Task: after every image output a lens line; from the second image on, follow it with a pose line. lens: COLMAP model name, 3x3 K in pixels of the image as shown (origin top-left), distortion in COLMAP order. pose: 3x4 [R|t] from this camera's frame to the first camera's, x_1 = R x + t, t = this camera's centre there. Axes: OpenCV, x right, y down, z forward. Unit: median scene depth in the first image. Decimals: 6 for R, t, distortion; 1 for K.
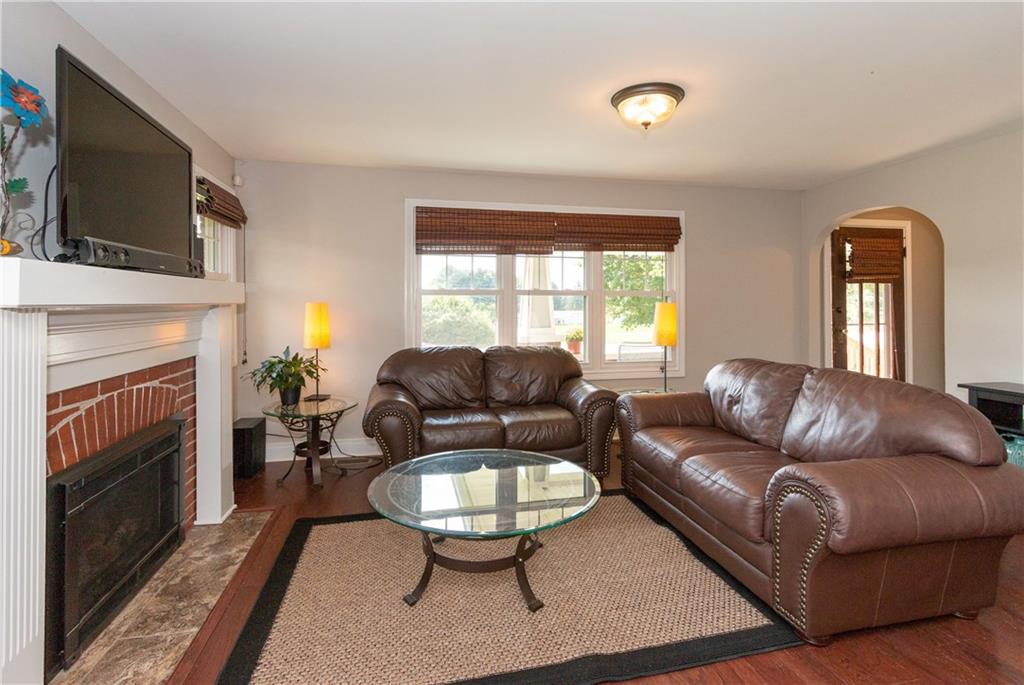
lens RADIAL K [[474.8, 0, 497.1], [0, 474.8, 300.1], [0, 0, 1]] dist [0.001040, 0.000930]
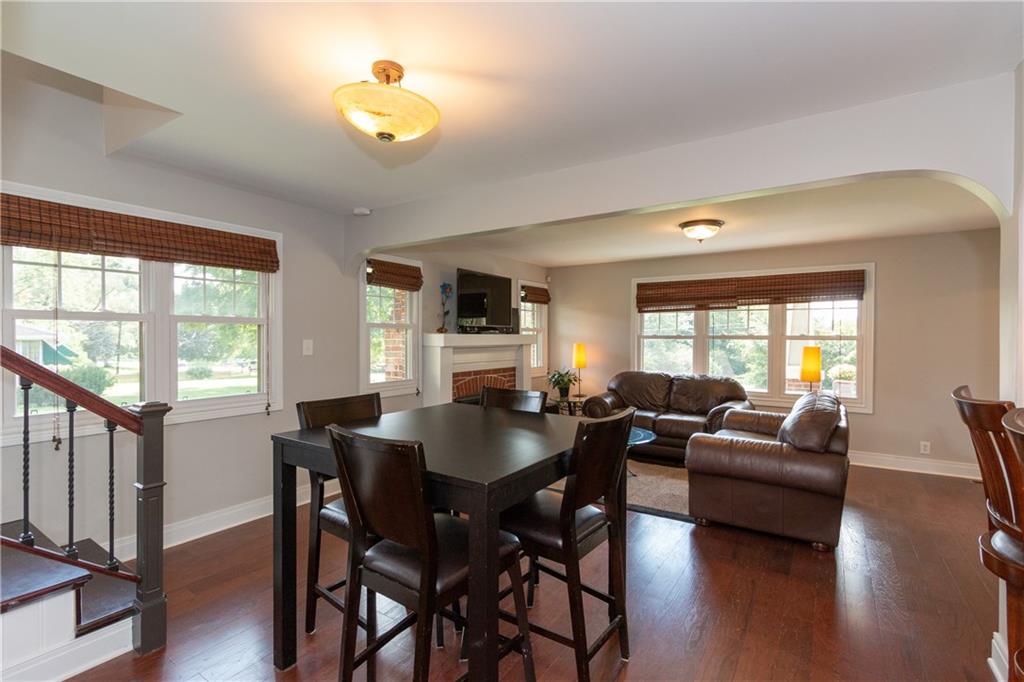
lens RADIAL K [[474.8, 0, 506.9], [0, 474.8, 342.1], [0, 0, 1]] dist [0.001040, 0.000930]
pose [[0.698283, 0.007409, -0.715784, 0.637845], [0.000651, 0.999939, 0.010985, -0.018415], [0.715822, -0.008137, 0.698236, -0.405076]]
